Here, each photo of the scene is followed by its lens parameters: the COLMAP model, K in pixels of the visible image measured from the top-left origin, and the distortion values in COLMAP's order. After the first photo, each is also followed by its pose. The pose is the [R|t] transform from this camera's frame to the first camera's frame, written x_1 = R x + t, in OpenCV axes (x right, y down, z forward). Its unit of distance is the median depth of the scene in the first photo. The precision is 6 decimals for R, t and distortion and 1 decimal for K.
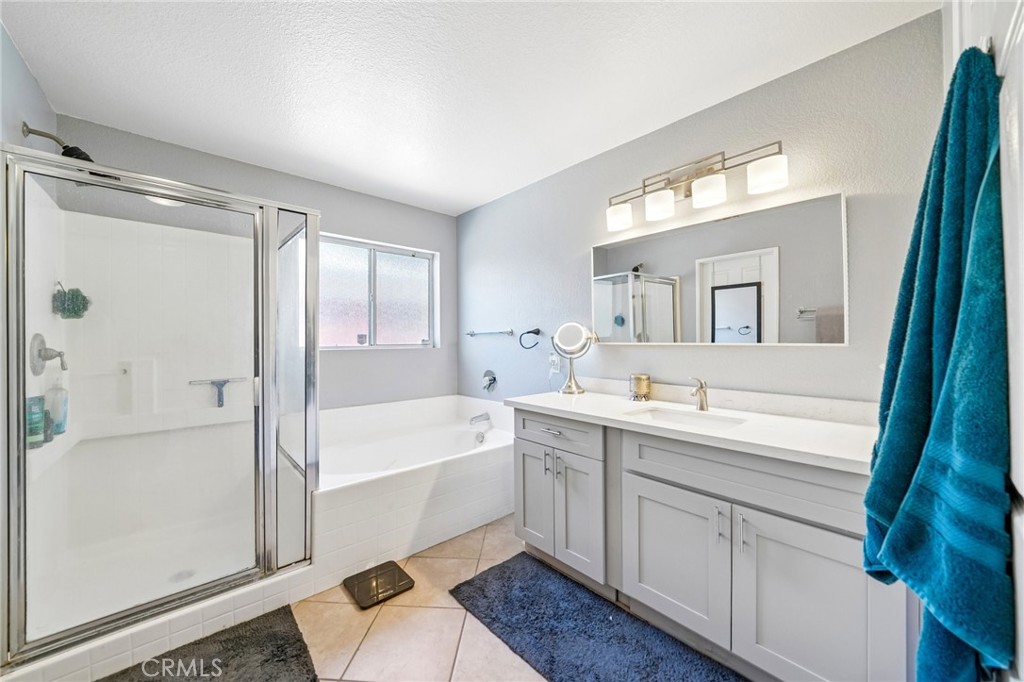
lens RADIAL K [[373.5, 0, 517.3], [0, 373.5, 338.0], [0, 0, 1]] dist [-0.023204, 0.001554]
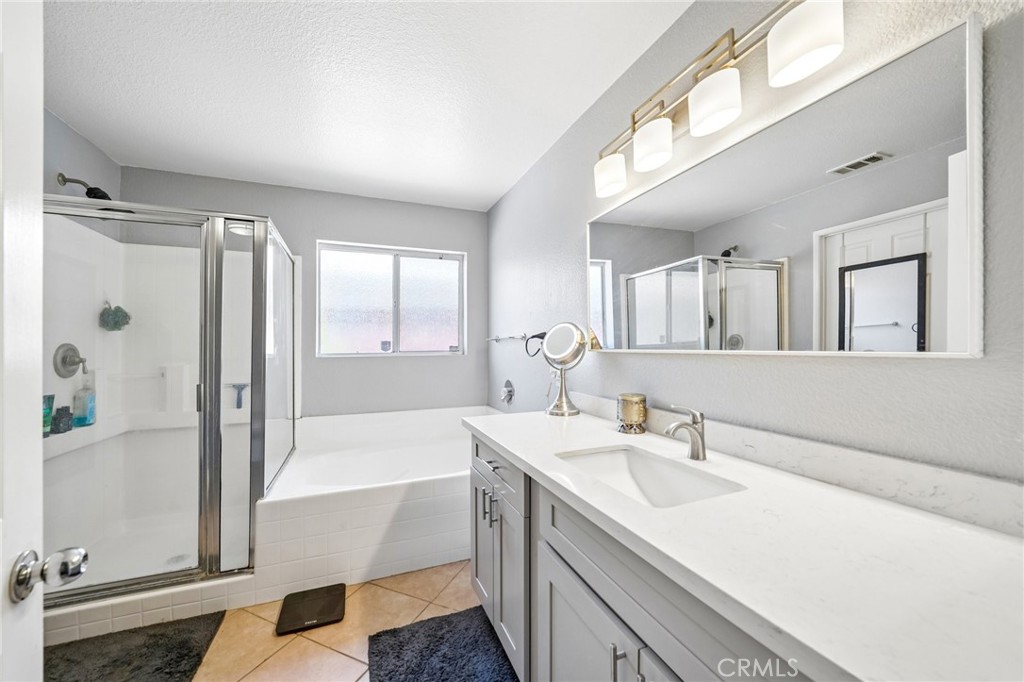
lens RADIAL K [[373.5, 0, 508.6], [0, 373.5, 347.6], [0, 0, 1]] dist [-0.023204, 0.001554]
pose [[0.936371, -0.004565, -0.350983, 0.328044], [0.008881, 0.999903, 0.010687, -0.000097], [0.350901, -0.013124, 0.936321, 0.242504]]
